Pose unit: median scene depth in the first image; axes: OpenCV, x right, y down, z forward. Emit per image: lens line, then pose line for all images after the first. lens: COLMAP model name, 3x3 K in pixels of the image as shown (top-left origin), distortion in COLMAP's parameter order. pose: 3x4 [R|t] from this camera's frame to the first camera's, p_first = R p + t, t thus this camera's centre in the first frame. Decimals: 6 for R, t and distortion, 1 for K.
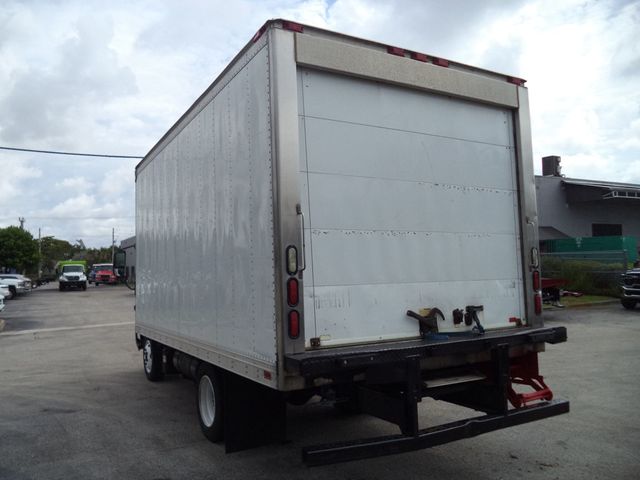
lens RADIAL K [[510.5, 0, 320.0], [0, 510.5, 240.0], [0, 0, 1]] dist [-0.014269, -0.013976]
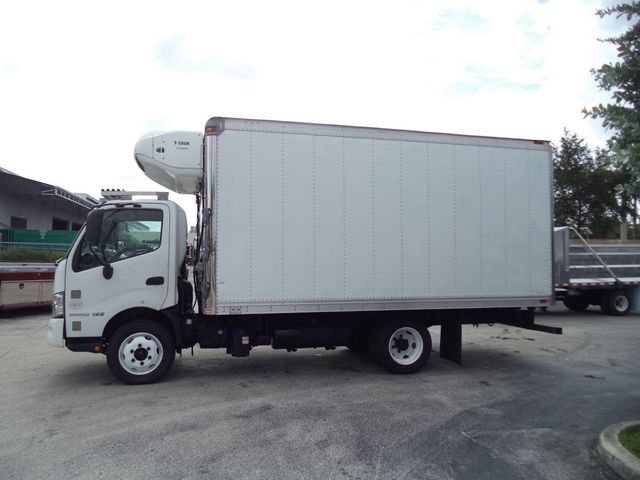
lens RADIAL K [[495.2, 0, 316.6], [0, 495.2, 237.9], [0, 0, 1]] dist [-0.015206, -0.007866]
pose [[0.287635, 0.074906, 0.954806, -2.026515], [-0.078940, 0.995399, -0.054310, 0.154254], [-0.954481, -0.059752, 0.292225, 1.110110]]
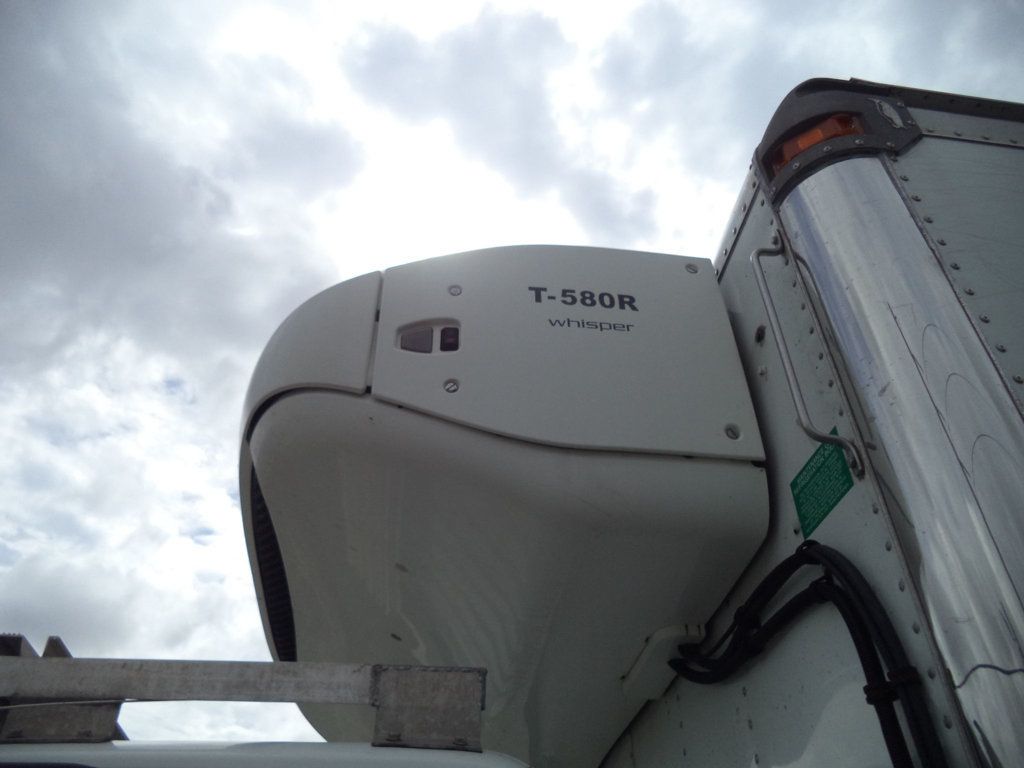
lens RADIAL K [[816.8, 0, 512.0], [0, 816.8, 384.0], [0, 0, 1]] dist [-0.014269, -0.013976]
pose [[0.409174, 0.620117, 0.669352, -0.870813], [-0.069967, 0.752734, -0.654596, 0.061234], [-0.909770, 0.221011, 0.351387, 1.926968]]
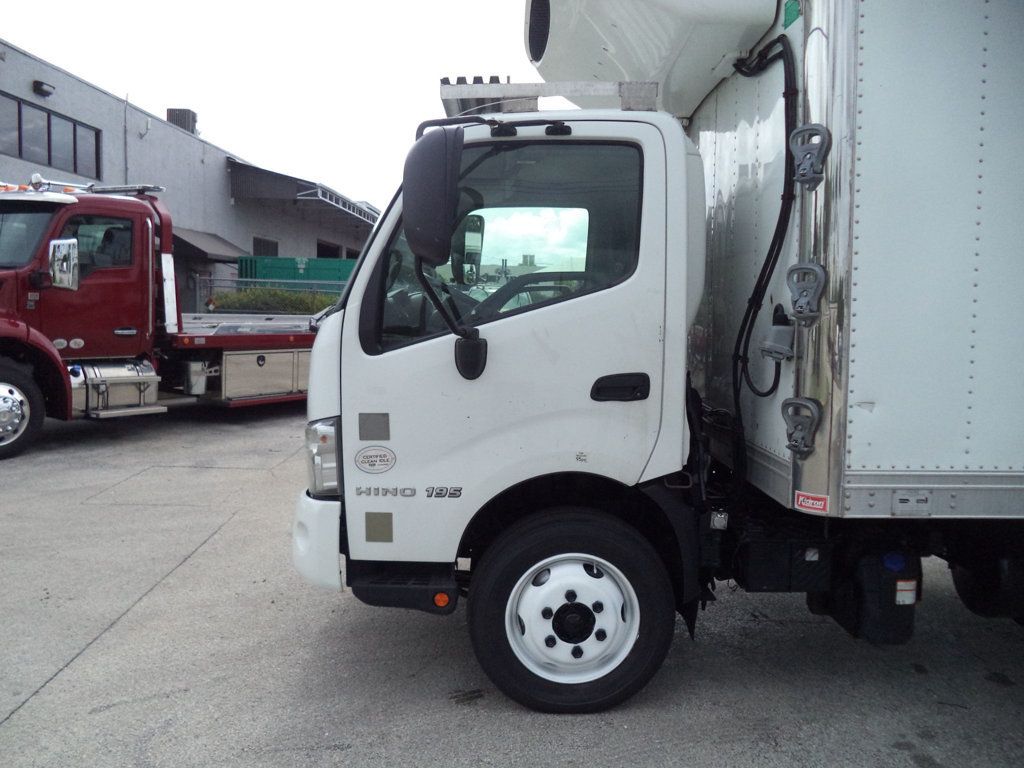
lens RADIAL K [[816.8, 0, 512.0], [0, 816.8, 384.0], [0, 0, 1]] dist [-0.014269, -0.013976]
pose [[0.525223, -0.040870, 0.849982, -1.378236], [-0.085855, 0.991204, 0.100713, 0.174138], [-0.846622, -0.125872, 0.517095, 1.731578]]
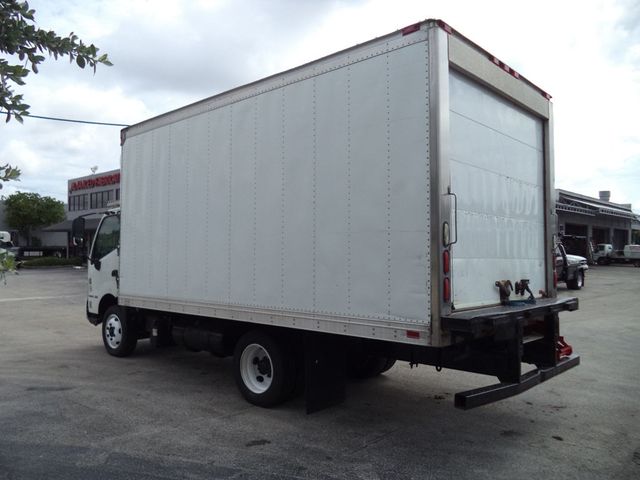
lens RADIAL K [[510.5, 0, 320.0], [0, 510.5, 240.0], [0, 0, 1]] dist [-0.014269, -0.013976]
pose [[0.953284, 0.043838, 0.298877, -0.535779], [-0.054185, 0.998181, 0.026419, 0.029618], [-0.297175, -0.041379, 0.953926, -0.010036]]
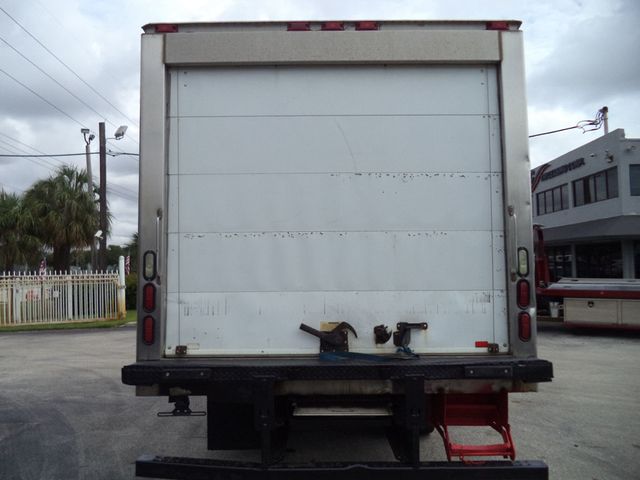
lens RADIAL K [[510.5, 0, 320.0], [0, 510.5, 240.0], [0, 0, 1]] dist [-0.014269, -0.013976]
pose [[0.871134, -0.015095, -0.490813, 0.577393], [0.019471, 0.999803, 0.003810, -0.005967], [0.490659, -0.012876, 0.871257, 0.240061]]
